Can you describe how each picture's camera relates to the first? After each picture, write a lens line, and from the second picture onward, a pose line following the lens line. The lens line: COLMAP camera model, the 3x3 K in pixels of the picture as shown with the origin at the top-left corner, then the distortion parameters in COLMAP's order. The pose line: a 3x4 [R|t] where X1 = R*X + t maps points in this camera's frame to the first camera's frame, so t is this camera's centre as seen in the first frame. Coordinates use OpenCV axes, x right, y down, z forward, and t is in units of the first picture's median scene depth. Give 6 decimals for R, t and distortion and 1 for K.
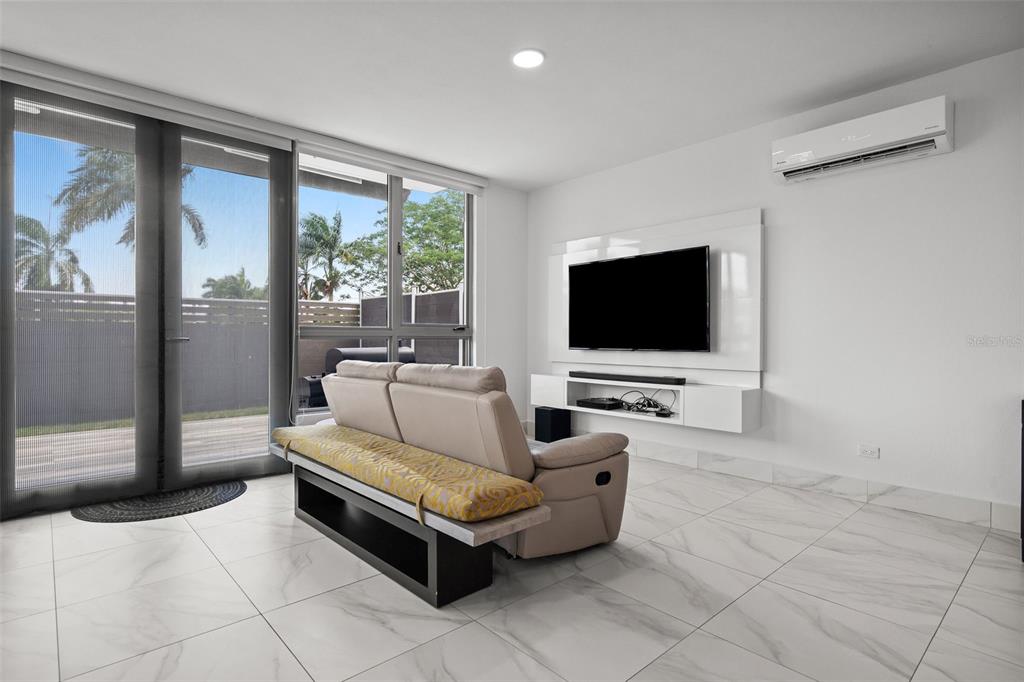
lens RADIAL K [[513.6, 0, 512.0], [0, 513.6, 341.0], [0, 0, 1]] dist [-0.016403, -0.000675]
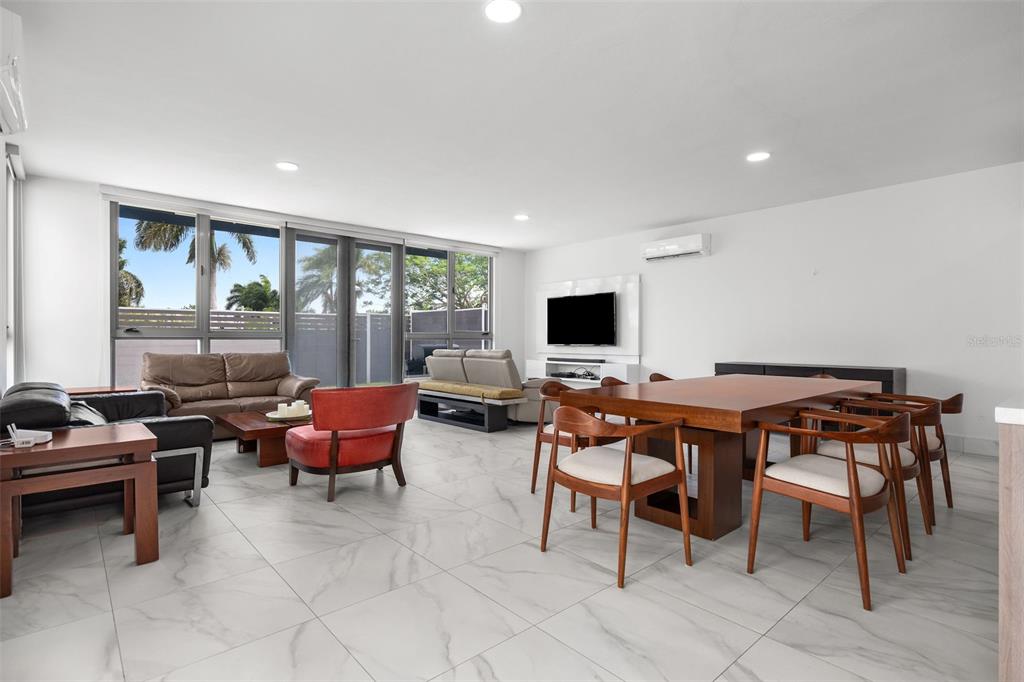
lens RADIAL K [[507.1, 0, 512.0], [0, 507.1, 341.0], [0, 0, 1]] dist [0.002852, 0.000446]
pose [[0.999939, -0.001318, -0.010956, 0.010078], [0.001287, 0.999995, -0.002876, 0.007863], [0.010960, 0.002862, 0.999936, -0.927739]]
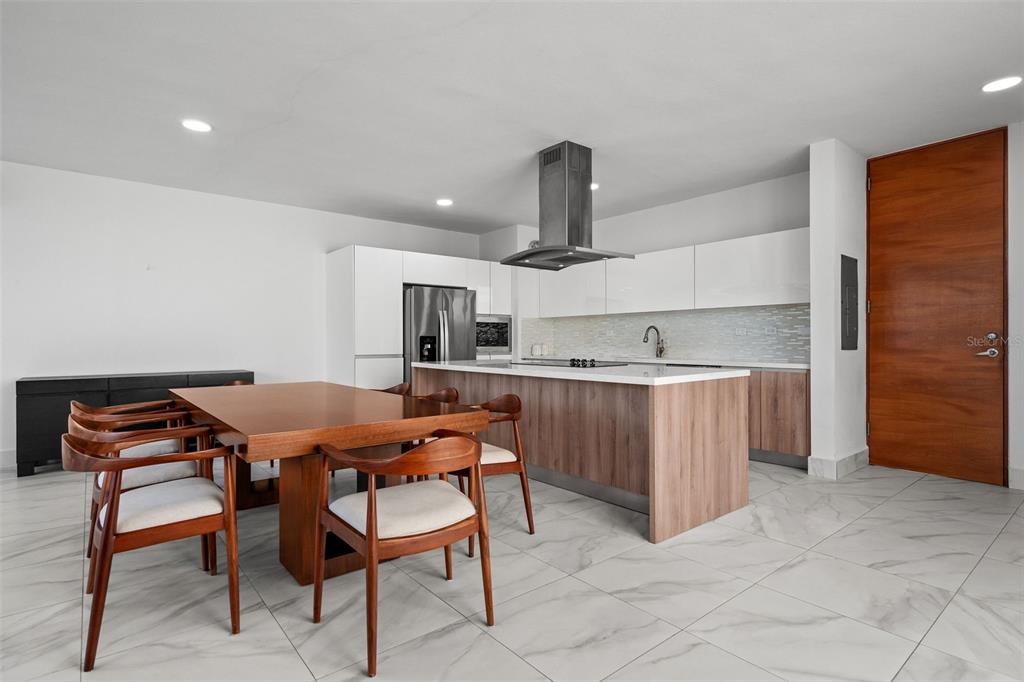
lens RADIAL K [[513.6, 0, 512.0], [0, 513.6, 341.0], [0, 0, 1]] dist [-0.016403, -0.000675]
pose [[0.050607, -0.006916, 0.998695, -0.345783], [0.011601, 0.999913, 0.006336, -0.003736], [-0.998651, 0.011265, 0.050683, -0.455262]]
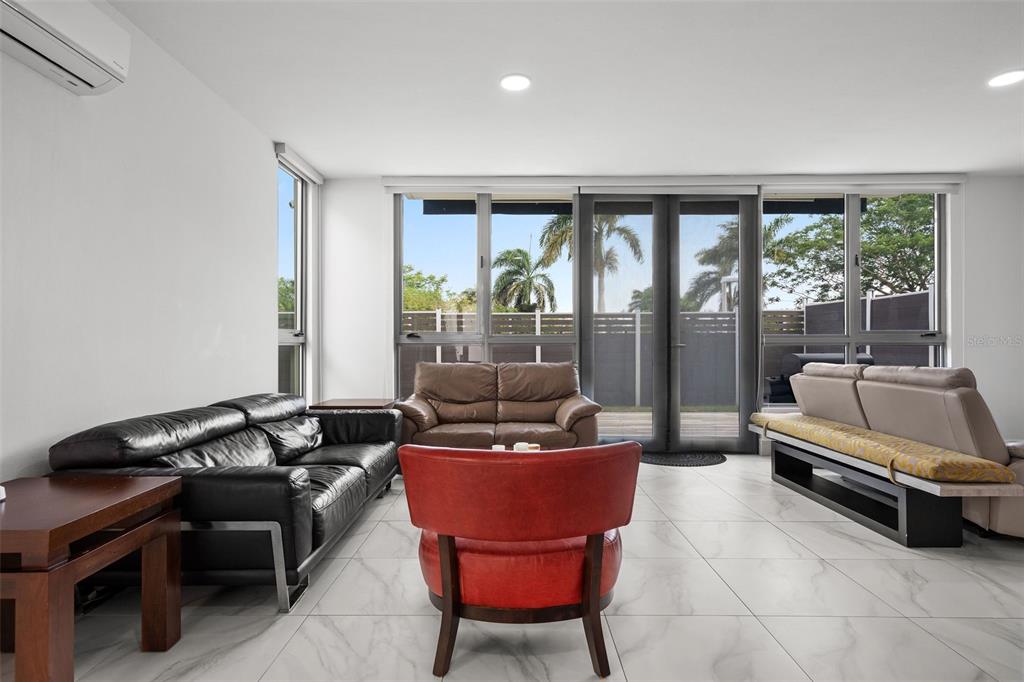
lens RADIAL K [[556.8, 0, 512.0], [0, 556.8, 341.0], [0, 0, 1]] dist [0.013465, 0.000305]
pose [[0.734592, -0.007695, -0.678466, 0.047474], [-0.001361, 0.999917, -0.012815, 0.003217], [0.678508, 0.010337, 0.734520, -0.391366]]
